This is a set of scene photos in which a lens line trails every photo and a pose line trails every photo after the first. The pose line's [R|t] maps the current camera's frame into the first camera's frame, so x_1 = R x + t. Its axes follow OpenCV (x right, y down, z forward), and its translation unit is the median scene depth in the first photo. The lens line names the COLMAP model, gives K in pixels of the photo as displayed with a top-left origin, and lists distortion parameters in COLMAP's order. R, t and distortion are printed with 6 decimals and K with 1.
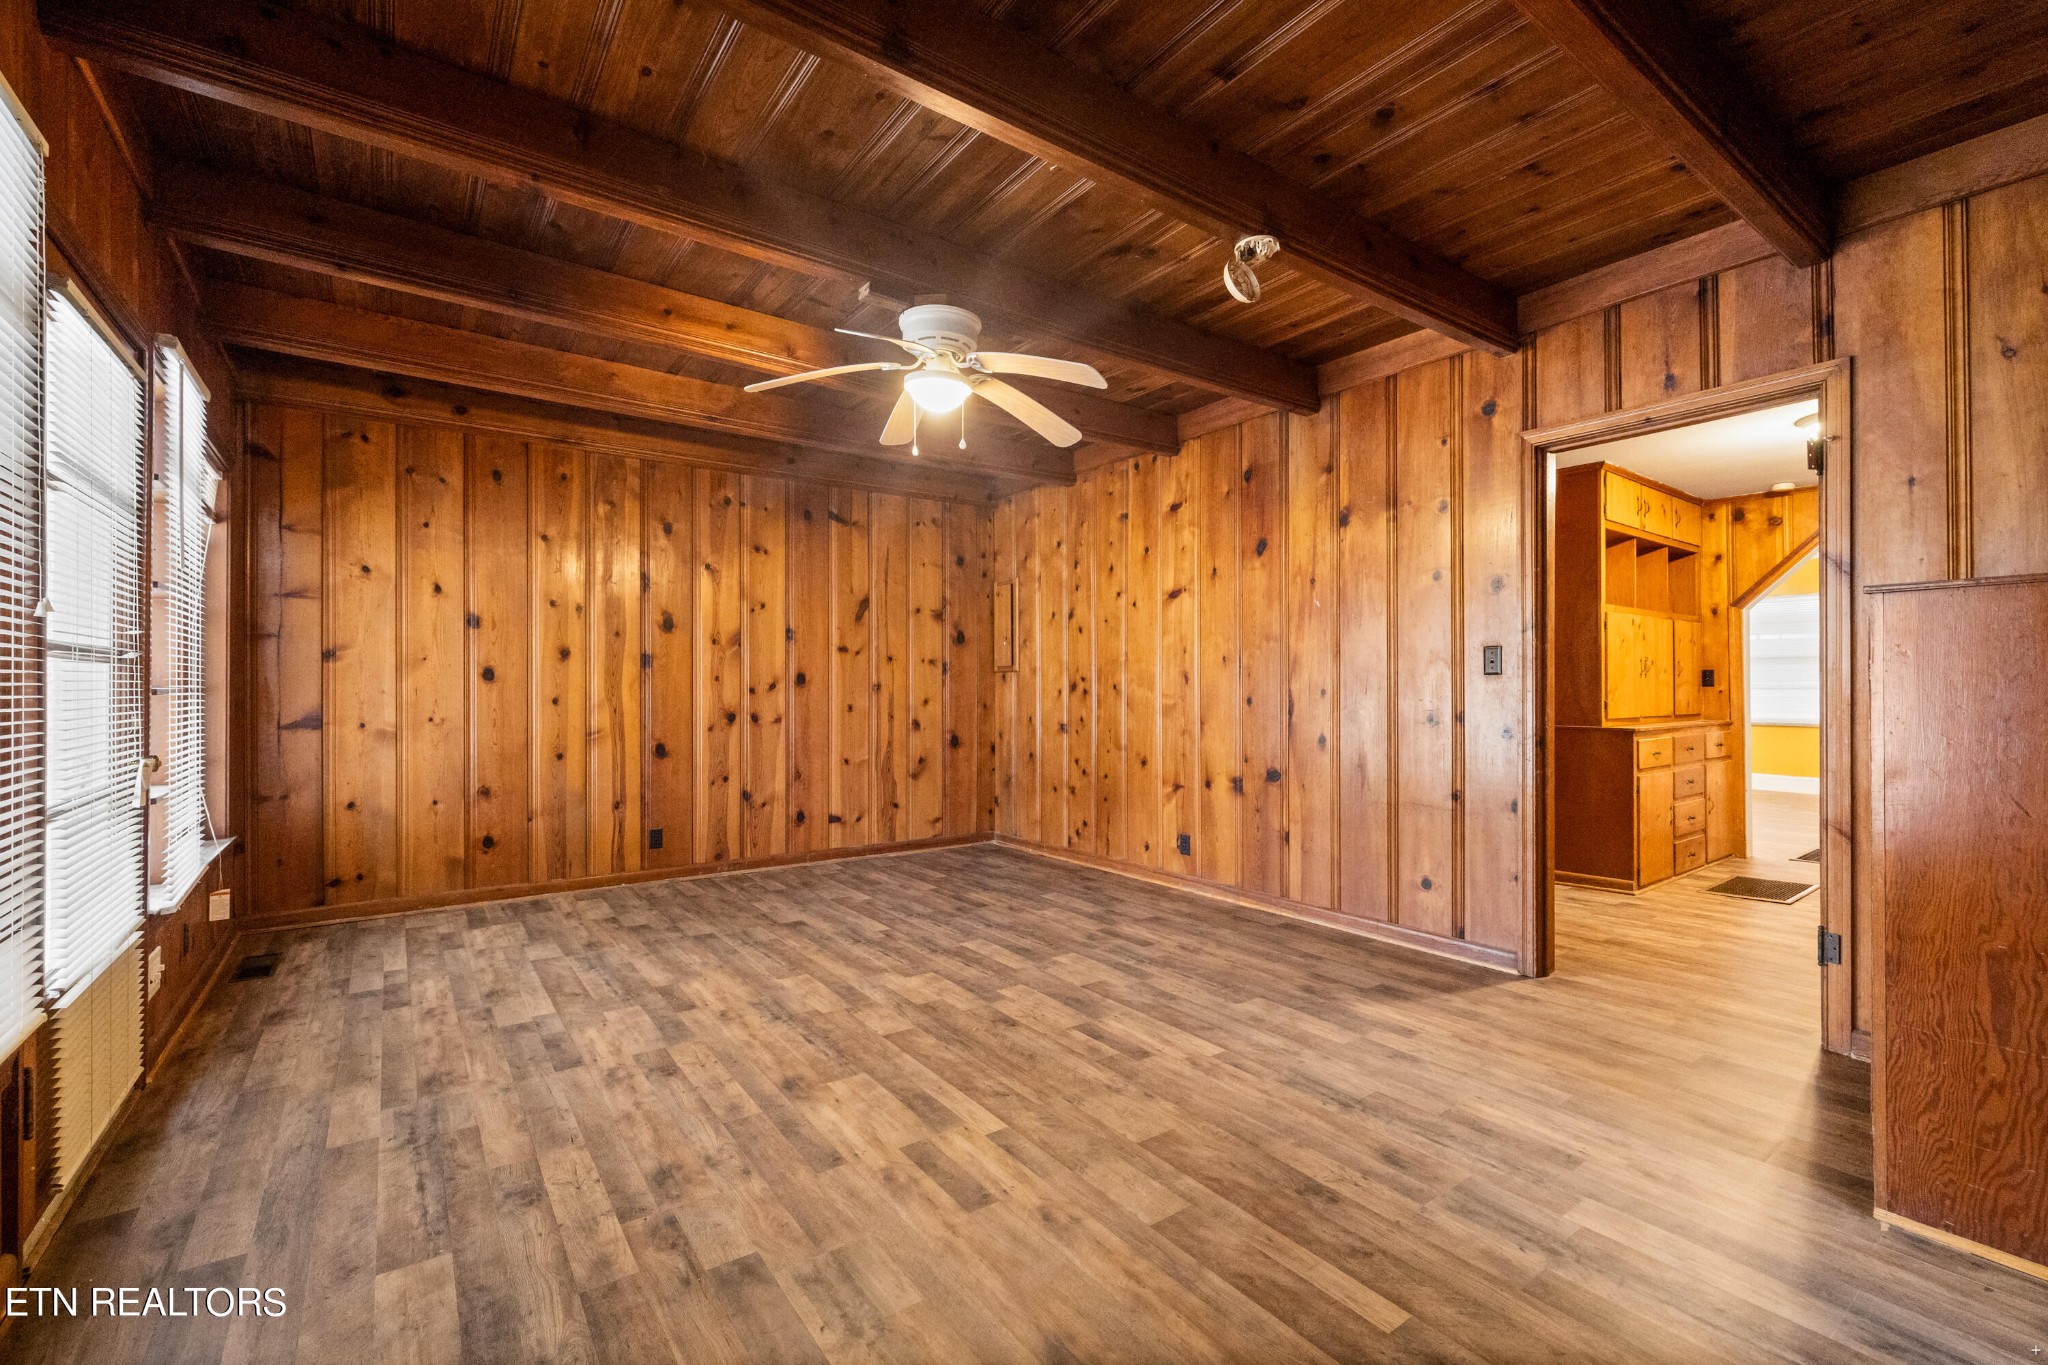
lens RADIAL K [[865.0, 0, 1024.0], [0, 865.0, 682.5], [0, 0, 1]] dist [0.000017, -0.000107]
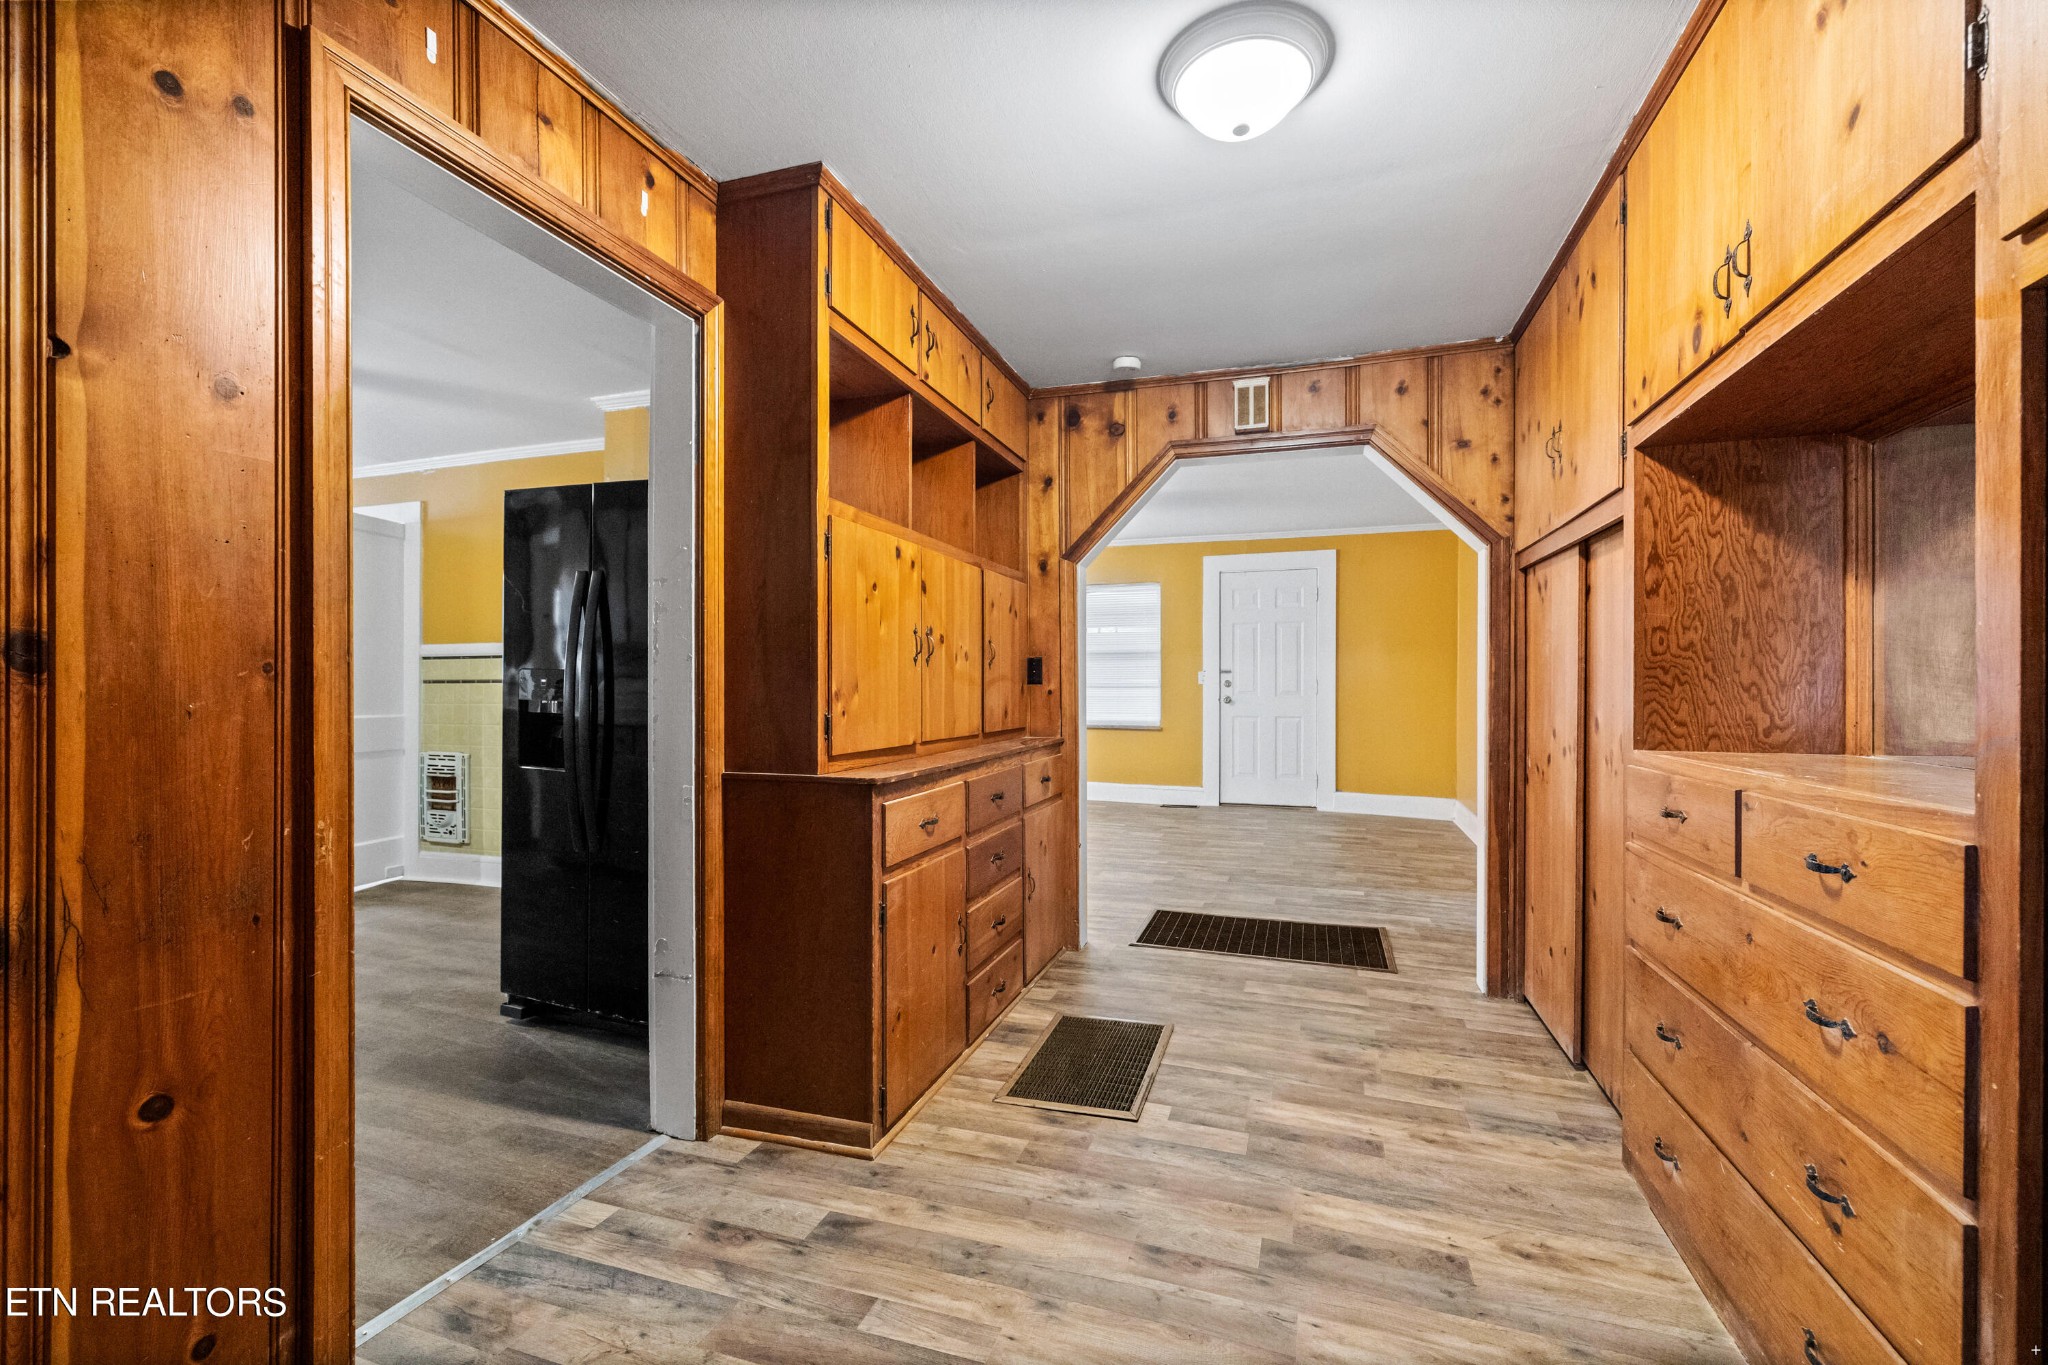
lens RADIAL K [[865.0, 0, 1024.0], [0, 865.0, 682.5], [0, 0, 1]] dist [0.000017, -0.000107]
pose [[0.818703, 0.003532, 0.574207, 0.441120], [-0.004749, 0.999989, 0.000621, 0.003221], [-0.574198, -0.003235, 0.818710, 0.509596]]
